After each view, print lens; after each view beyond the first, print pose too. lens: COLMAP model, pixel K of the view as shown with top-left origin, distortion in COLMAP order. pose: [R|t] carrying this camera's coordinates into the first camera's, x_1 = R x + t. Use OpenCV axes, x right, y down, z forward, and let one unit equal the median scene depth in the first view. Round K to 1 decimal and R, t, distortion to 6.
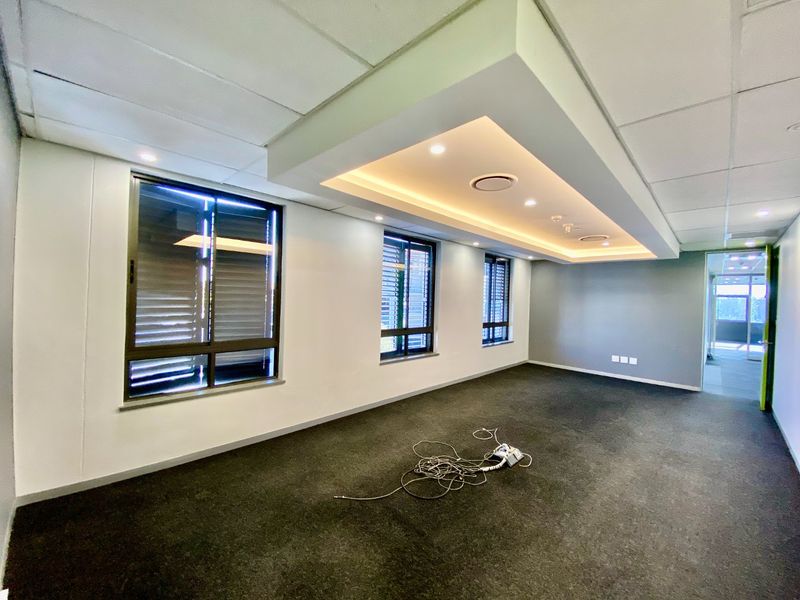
lens RADIAL K [[329.8, 0, 399.0], [0, 329.8, 298.0], [0, 0, 1]] dist [0.025013, -0.003182]
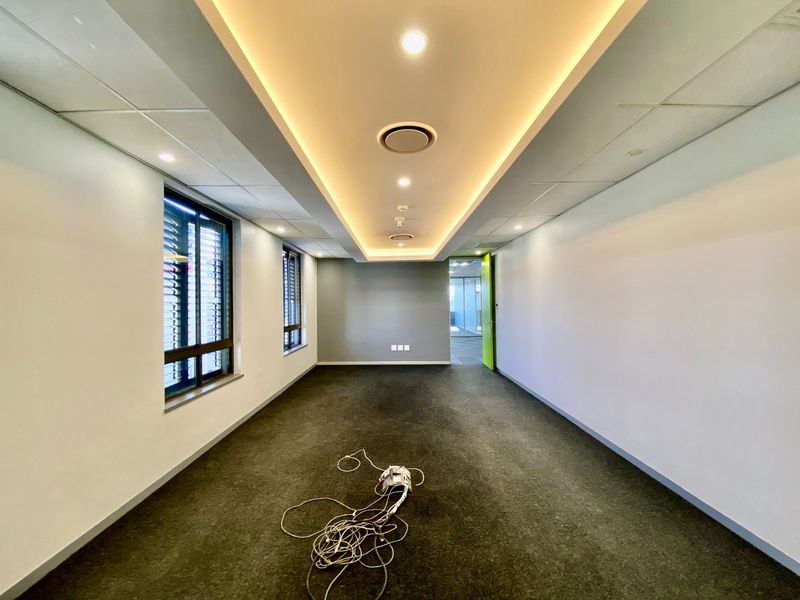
lens RADIAL K [[329.8, 0, 401.0], [0, 329.8, 302.8], [0, 0, 1]] dist [0.025013, -0.003182]
pose [[0.712059, -0.038206, 0.701080, -0.155878], [0.032251, 0.999244, 0.021699, 0.006474], [-0.701379, 0.007159, 0.712753, 0.254860]]
